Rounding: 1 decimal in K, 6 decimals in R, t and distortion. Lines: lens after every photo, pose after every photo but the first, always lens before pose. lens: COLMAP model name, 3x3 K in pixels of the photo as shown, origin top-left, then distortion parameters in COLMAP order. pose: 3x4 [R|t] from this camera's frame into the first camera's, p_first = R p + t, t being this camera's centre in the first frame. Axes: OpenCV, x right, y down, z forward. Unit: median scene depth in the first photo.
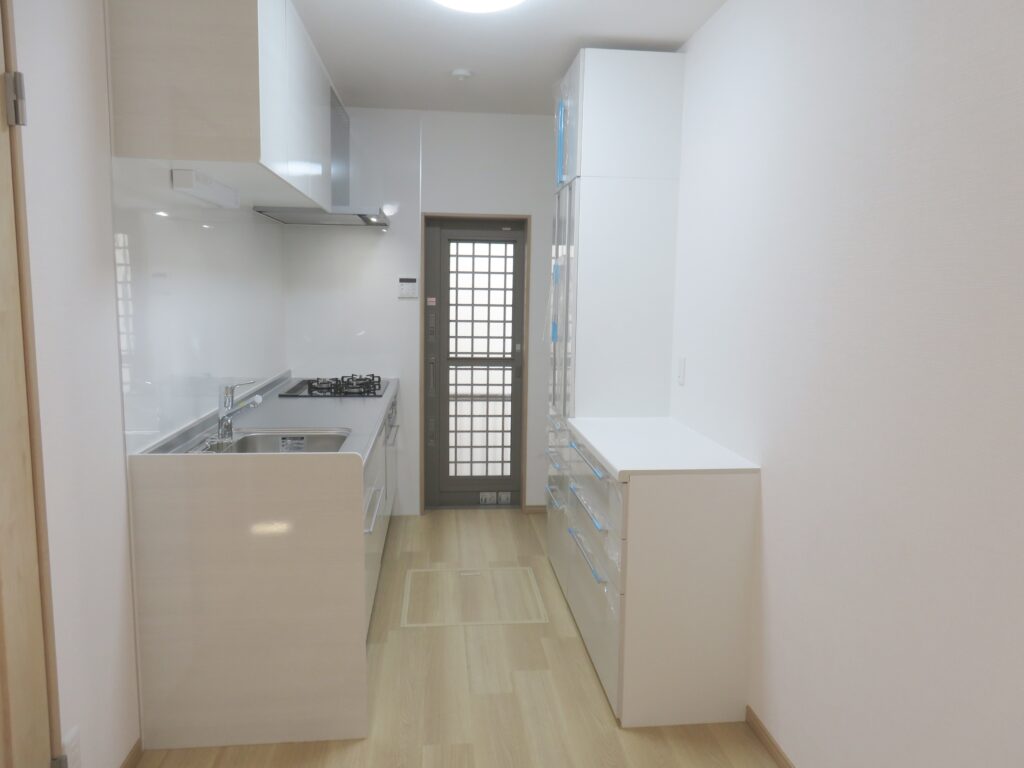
lens RADIAL K [[733.8, 0, 512.0], [0, 733.8, 384.0], [0, 0, 1]] dist [-0.002829, 0.001060]
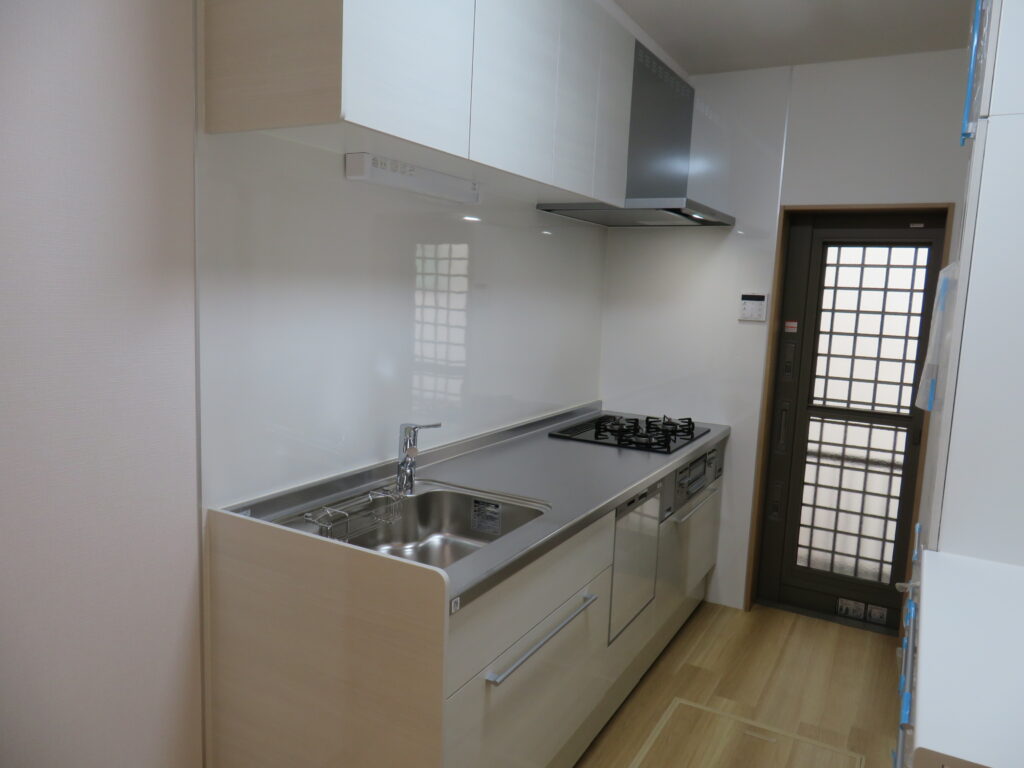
lens RADIAL K [[733.8, 0, 512.0], [0, 733.8, 384.0], [0, 0, 1]] dist [-0.002829, 0.001060]
pose [[0.817005, 0.093393, -0.569017, 0.084277], [-0.102359, 0.994614, 0.016277, -0.038179], [0.567473, 0.044946, 0.822164, 0.234380]]
